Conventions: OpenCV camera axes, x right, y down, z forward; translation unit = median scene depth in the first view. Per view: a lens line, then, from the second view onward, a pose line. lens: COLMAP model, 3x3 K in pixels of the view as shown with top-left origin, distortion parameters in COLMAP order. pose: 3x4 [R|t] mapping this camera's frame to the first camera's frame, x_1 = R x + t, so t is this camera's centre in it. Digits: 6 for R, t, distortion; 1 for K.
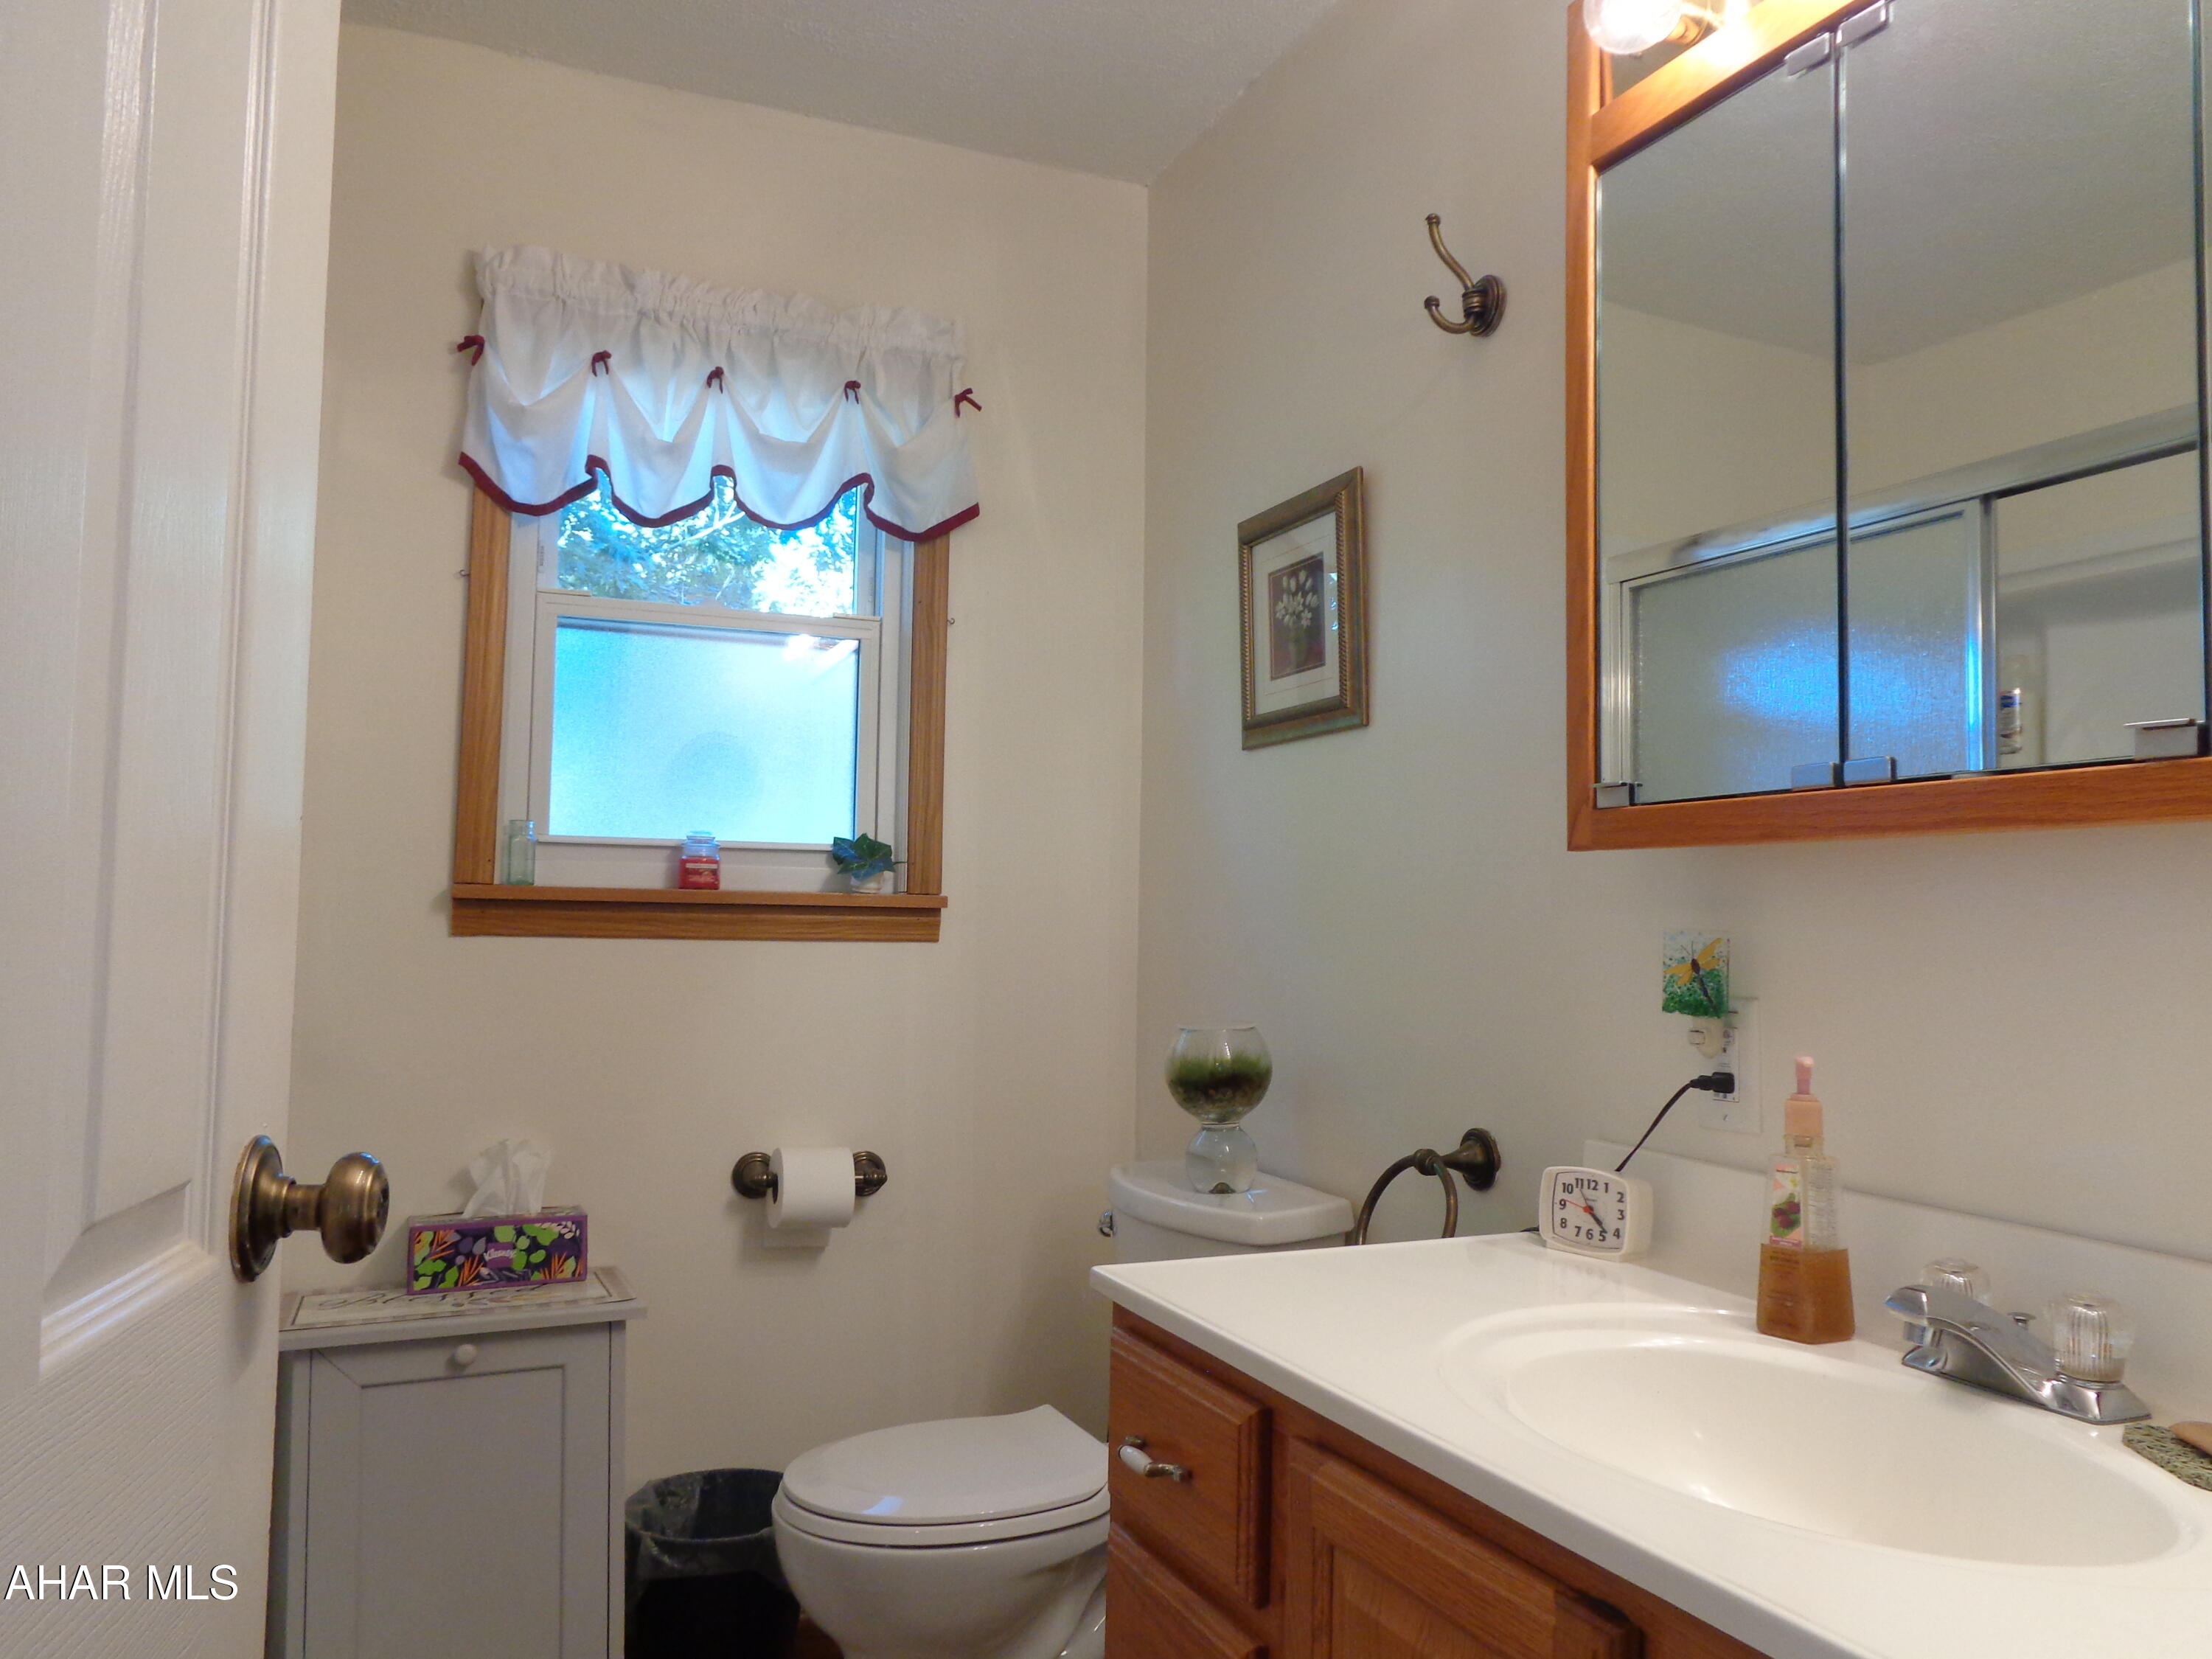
lens RADIAL K [[1669.0, 0, 1109.7], [0, 1669.0, 835.1], [0, 0, 1]] dist [-0.006400, 0.010788]
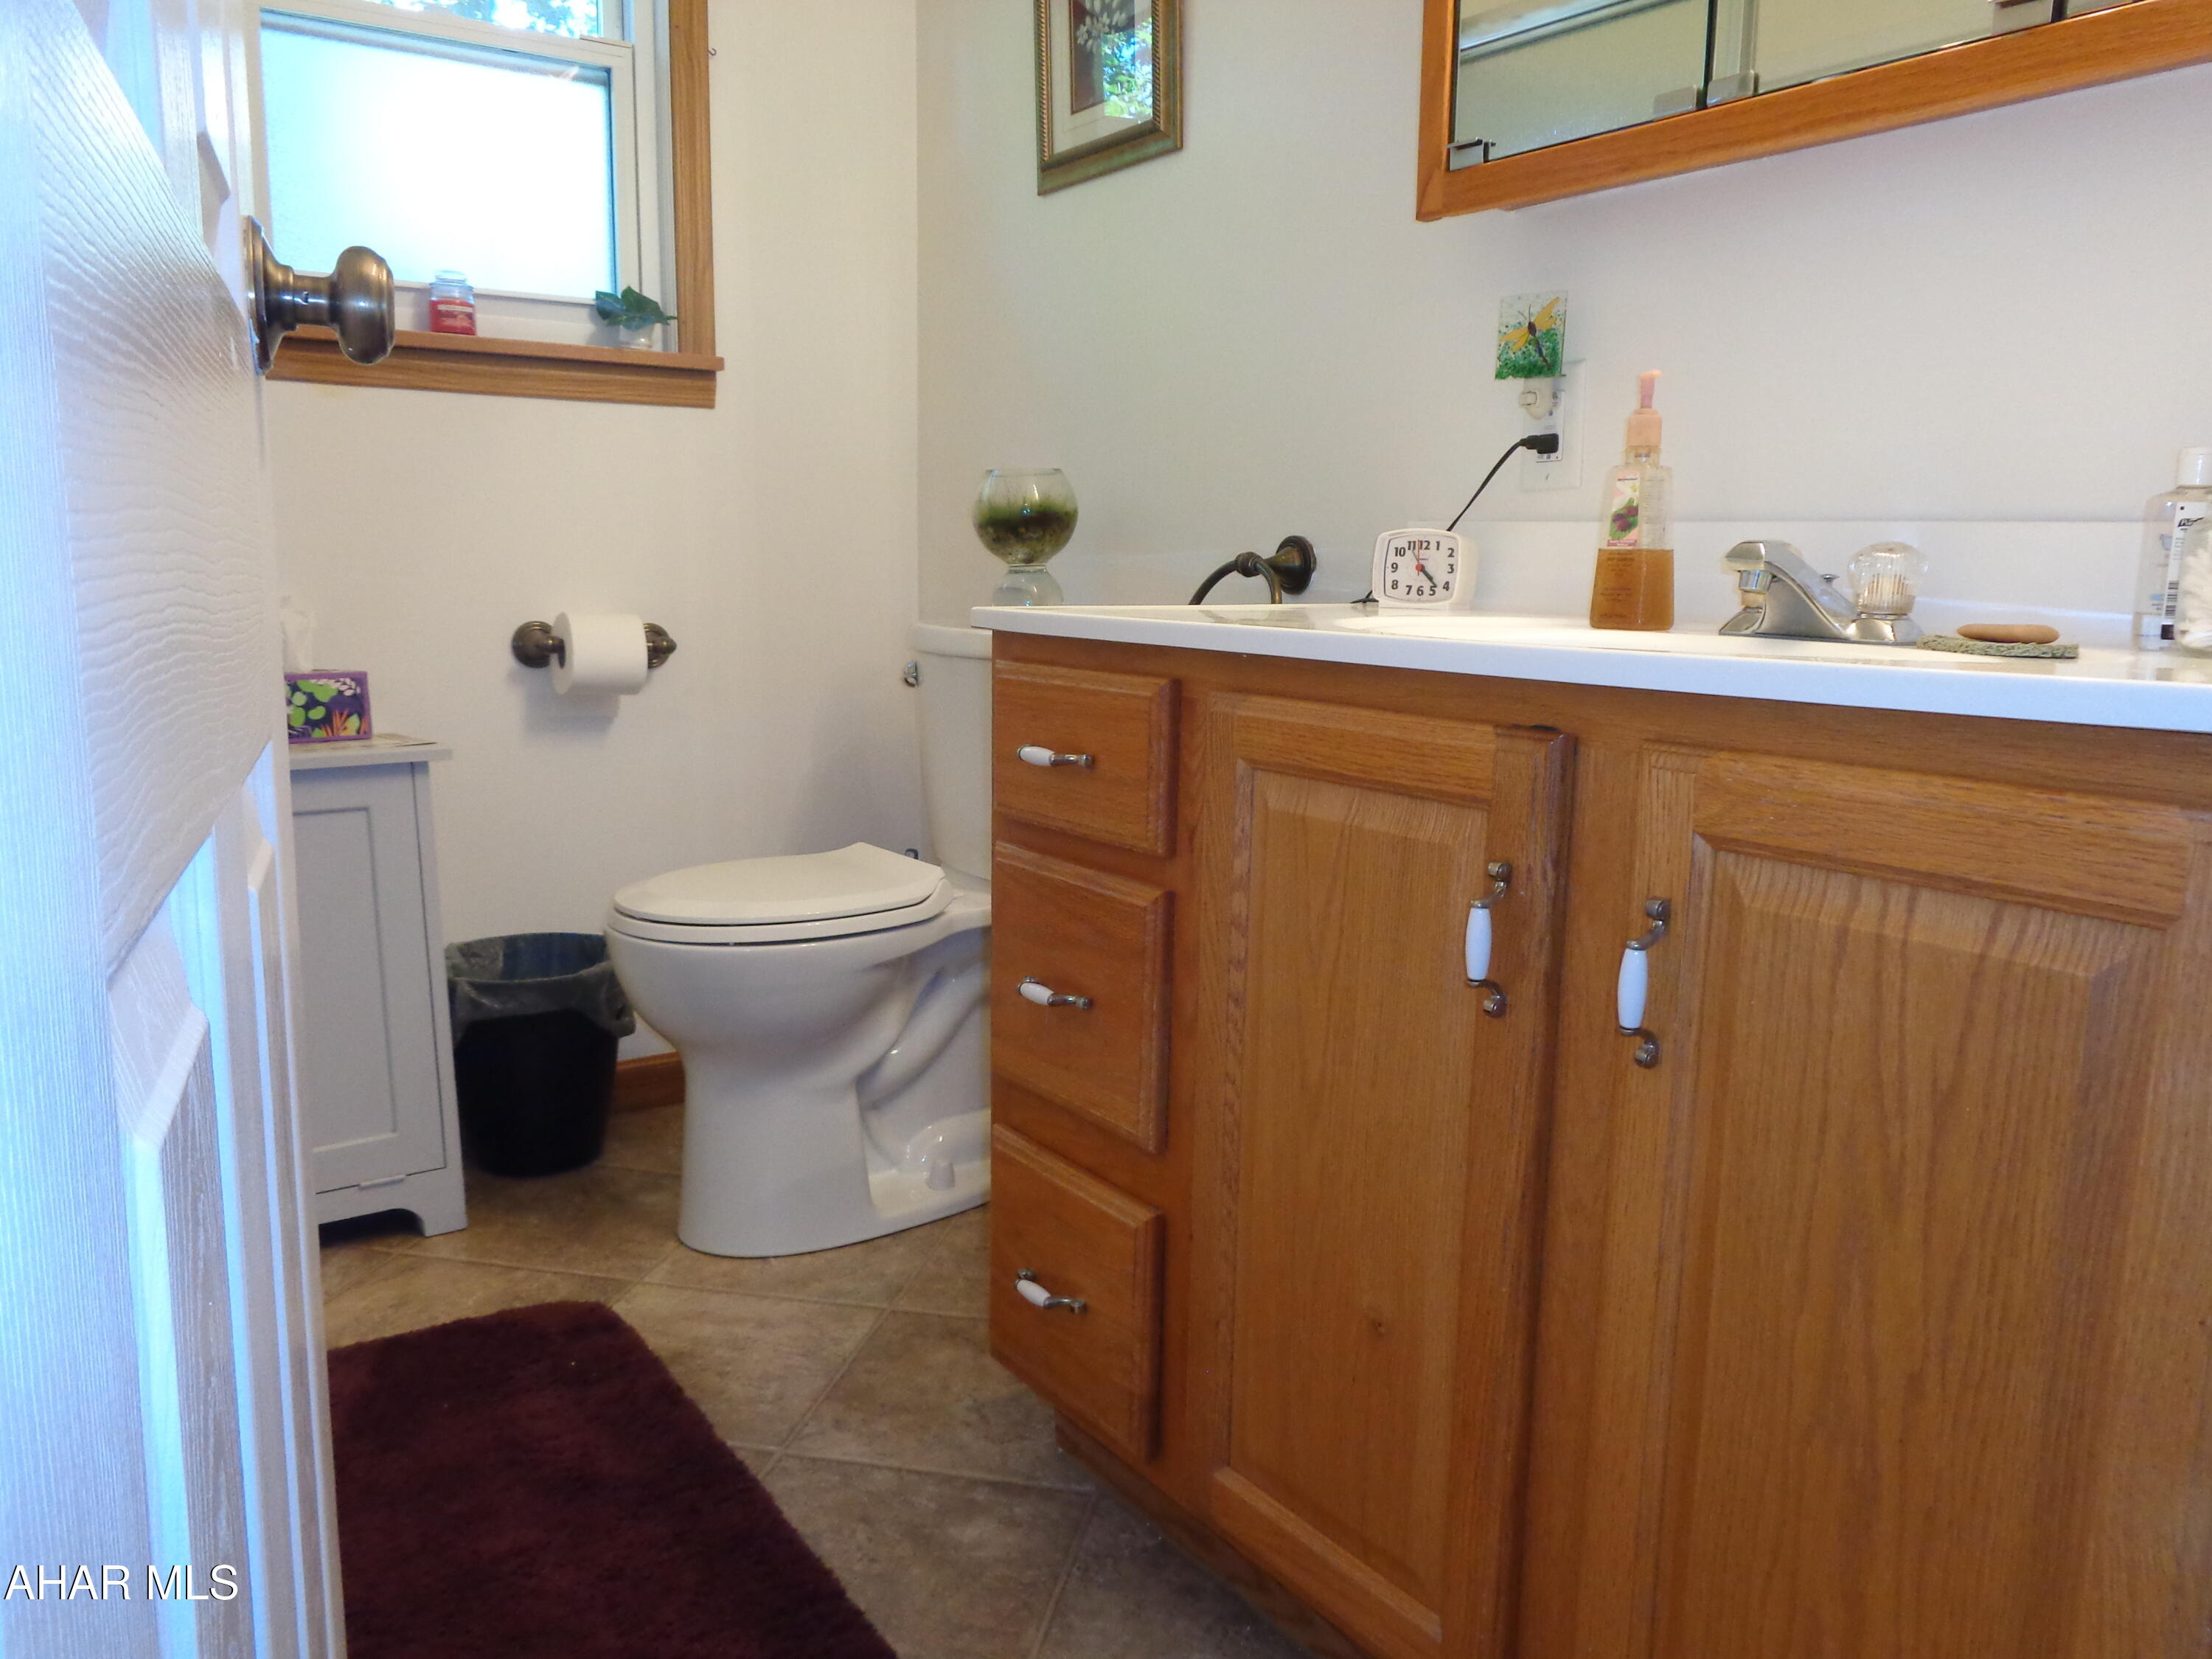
lens RADIAL K [[1669.0, 0, 1118.2], [0, 1669.0, 835.2], [0, 0, 1]] dist [-0.006400, 0.010788]
pose [[0.981246, -0.030862, 0.190274, -0.081088], [-0.012443, 0.974900, 0.222296, 0.109817], [-0.192358, -0.220494, 0.956232, -0.022677]]
